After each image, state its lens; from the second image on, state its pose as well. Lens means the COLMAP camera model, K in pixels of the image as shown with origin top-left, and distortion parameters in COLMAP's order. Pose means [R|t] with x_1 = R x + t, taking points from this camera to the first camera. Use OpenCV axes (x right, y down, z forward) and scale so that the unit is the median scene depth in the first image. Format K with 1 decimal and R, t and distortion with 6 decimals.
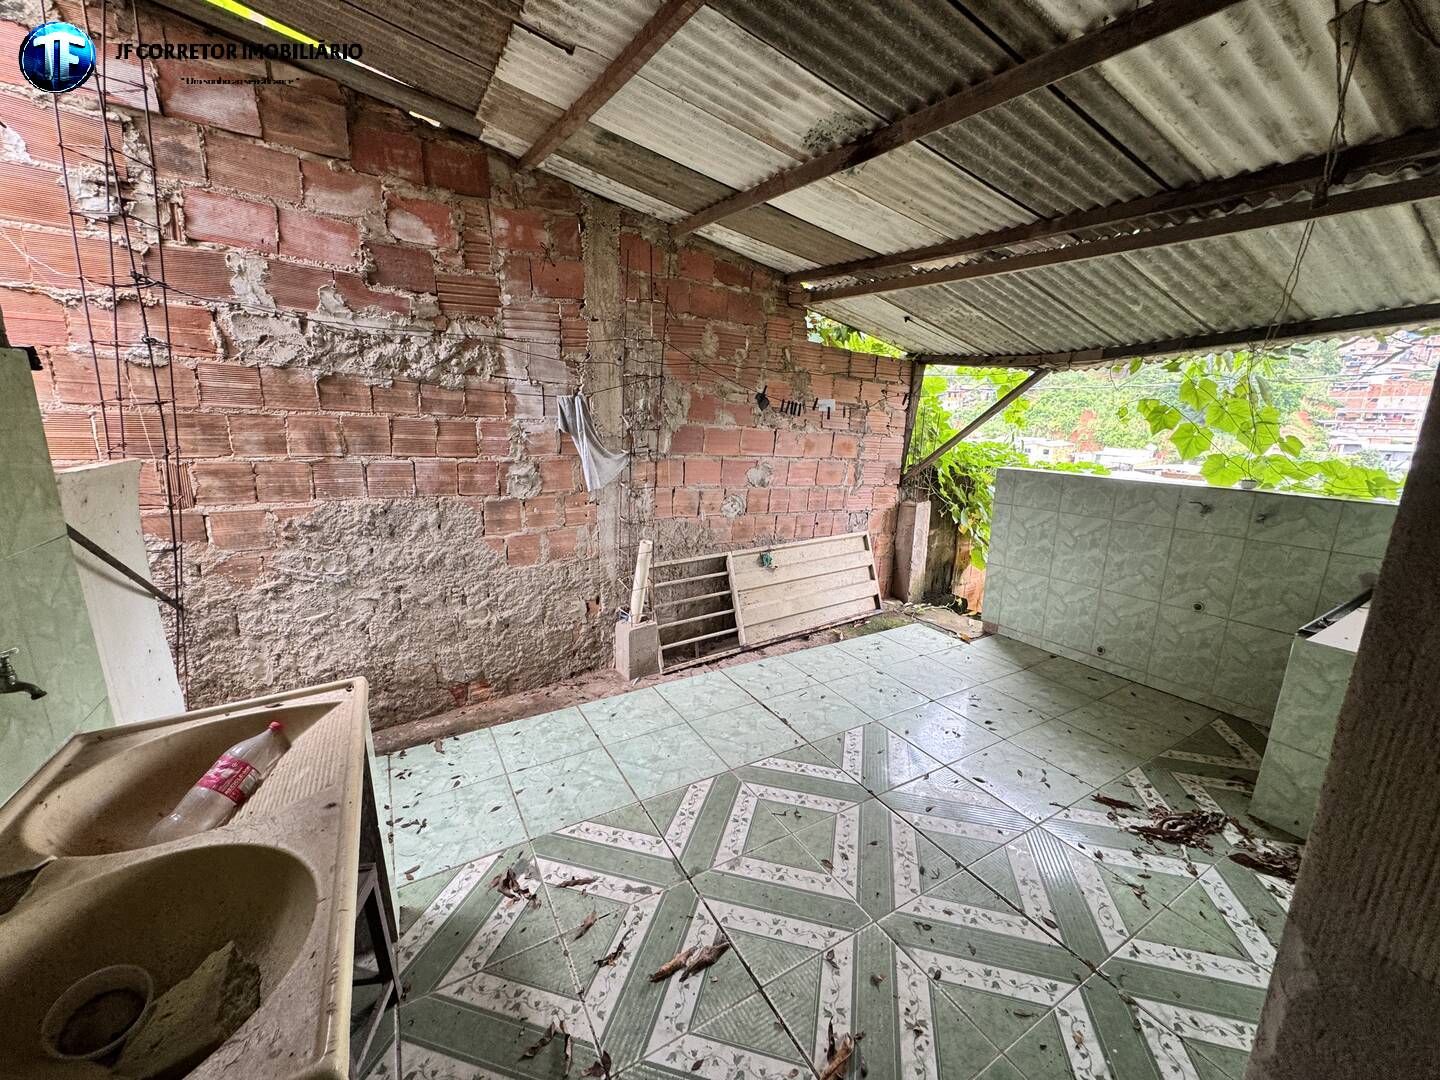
lens RADIAL K [[582.3, 0, 718.4], [0, 582.3, 540.6], [0, 0, 1]] dist [-0.003174, -0.000185]
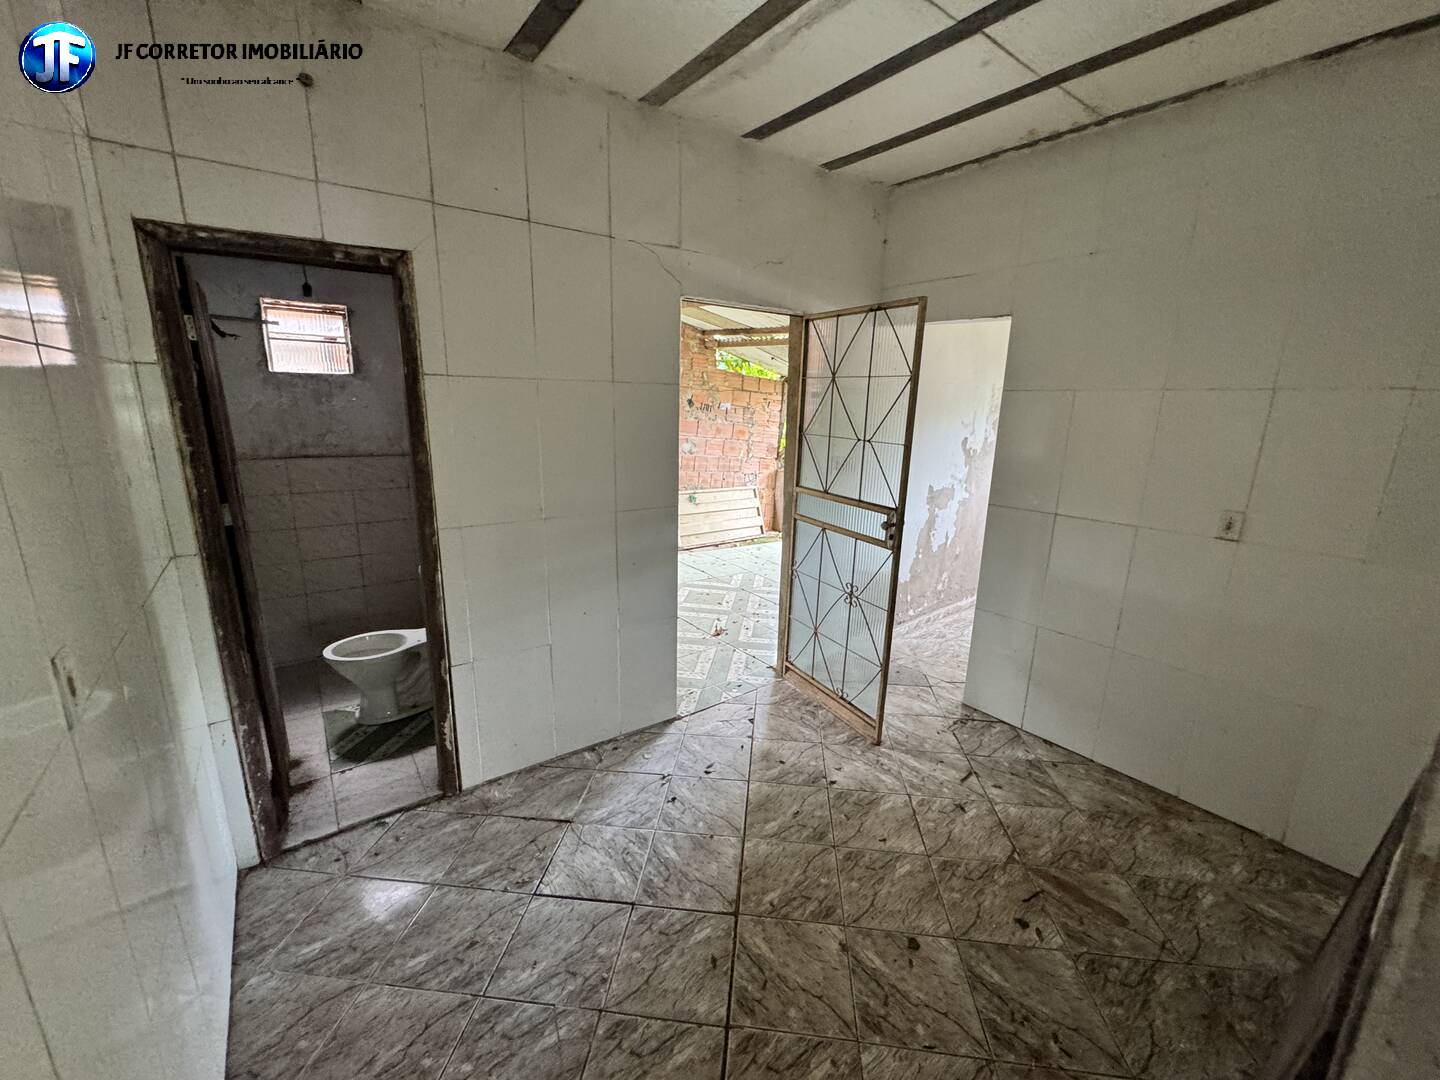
lens RADIAL K [[582.3, 0, 722.7], [0, 582.3, 541.8], [0, 0, 1]] dist [-0.003174, -0.000185]
pose [[0.991336, -0.004853, 0.131258, -0.052569], [0.004952, 0.999988, -0.000423, 0.156155], [-0.131255, 0.001070, 0.991348, -0.654891]]
